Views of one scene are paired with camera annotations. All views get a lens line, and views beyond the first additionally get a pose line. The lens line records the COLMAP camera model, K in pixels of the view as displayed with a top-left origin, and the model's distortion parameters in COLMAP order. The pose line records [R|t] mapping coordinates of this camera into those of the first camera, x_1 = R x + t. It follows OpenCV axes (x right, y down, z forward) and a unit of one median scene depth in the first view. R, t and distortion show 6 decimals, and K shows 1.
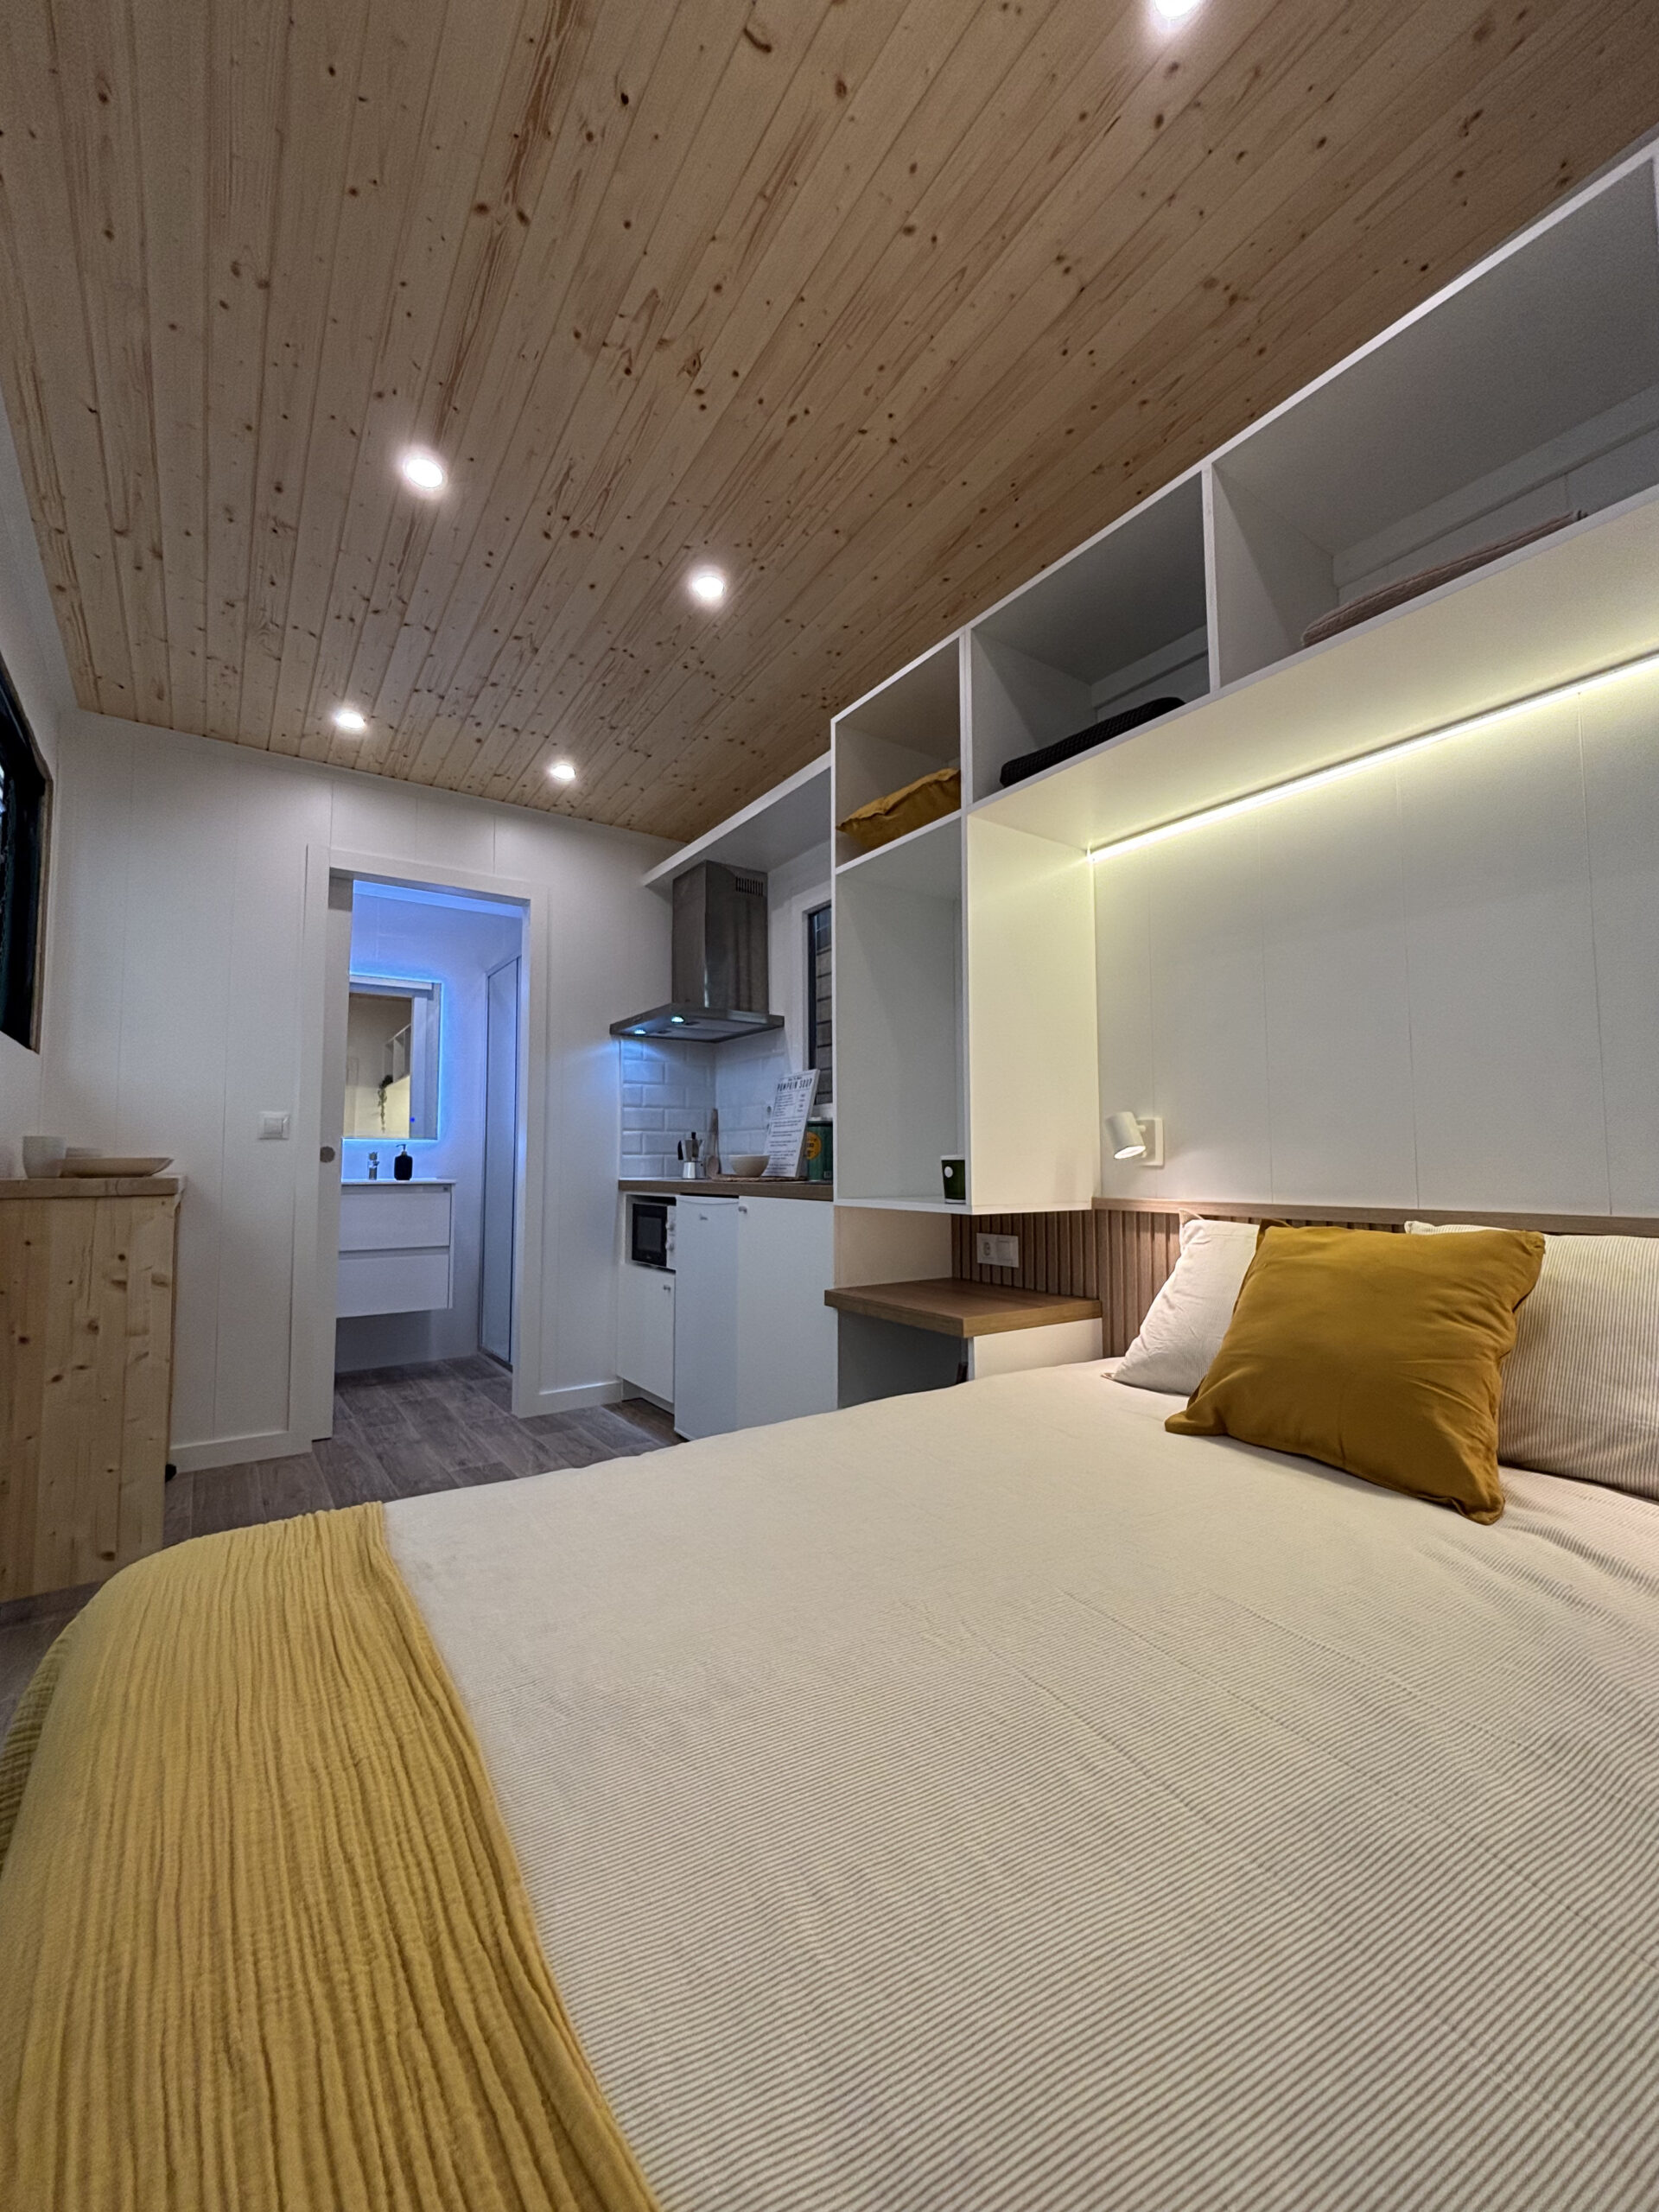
lens RADIAL K [[894.4, 0, 829.5], [0, 894.4, 1106.0], [0, 0, 1]] dist [-0.000259, -0.000103]
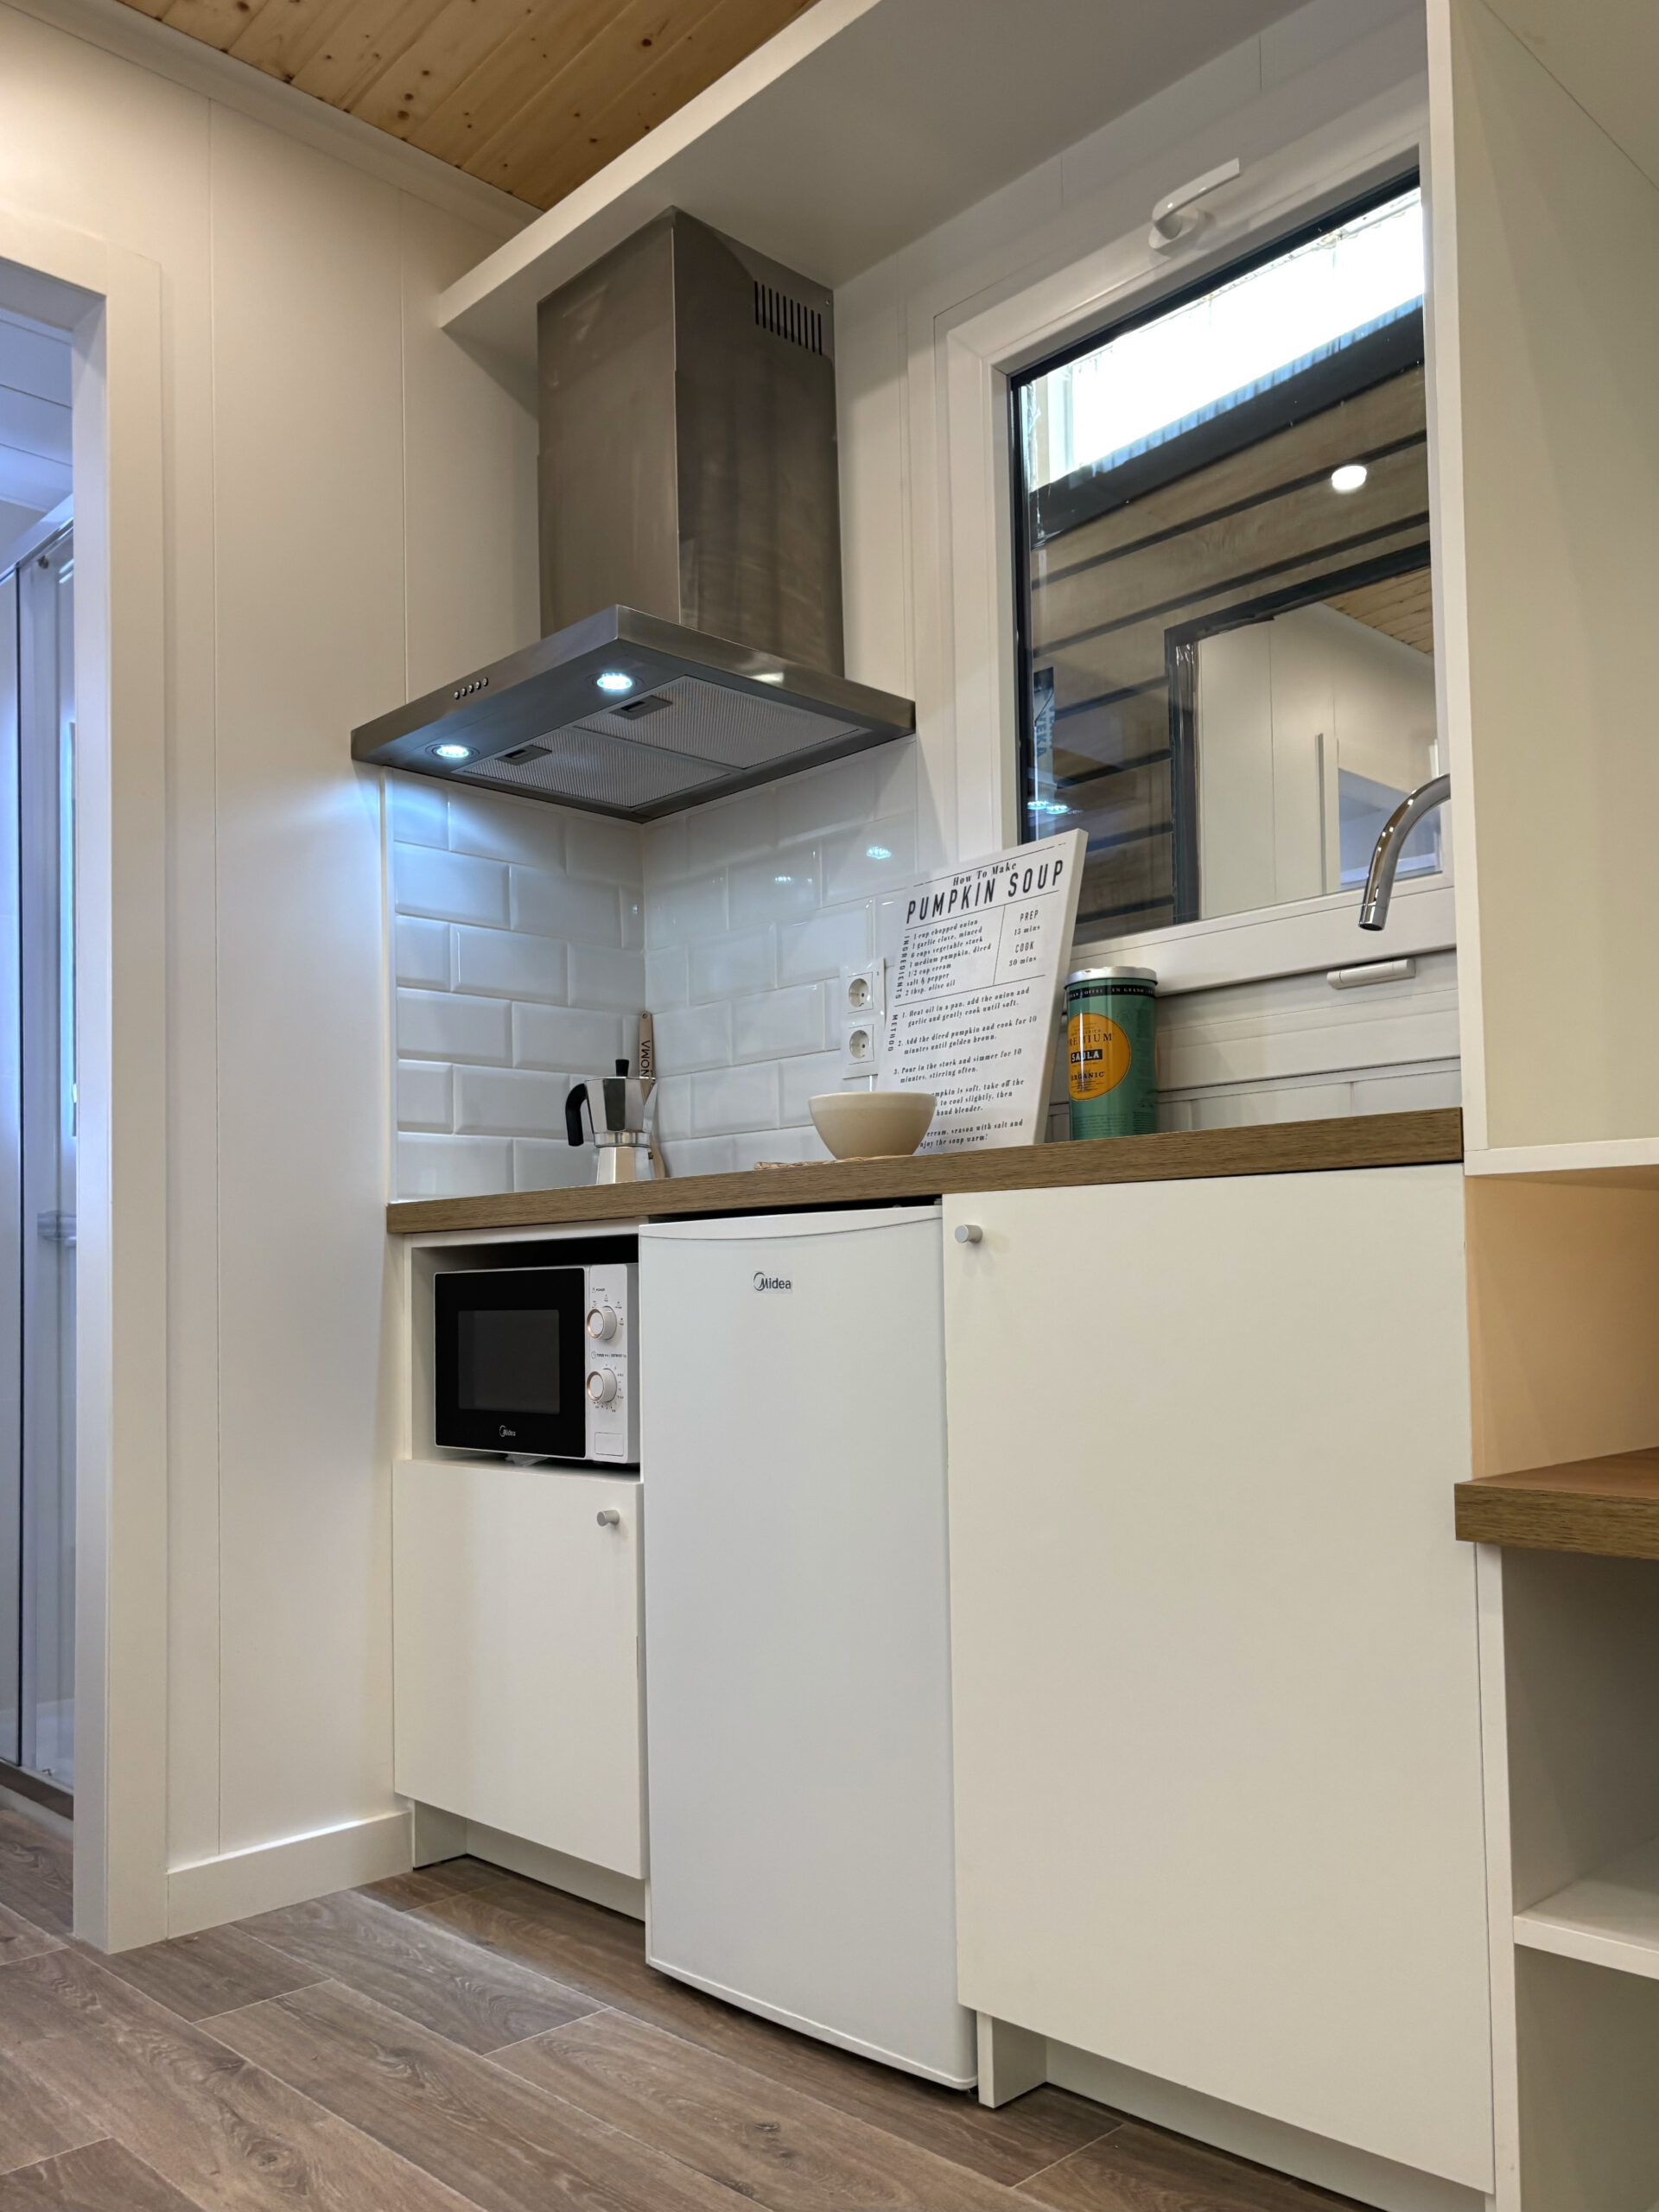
lens RADIAL K [[1762.3, 0, 831.3], [0, 1762.3, 1233.3], [0, 0, 1]] dist [0.057053, -0.095739]
pose [[0.986231, -0.010115, 0.165065, -0.201324], [0.005019, 0.999499, 0.031256, 0.080822], [-0.165298, -0.029997, 0.985787, 0.360866]]
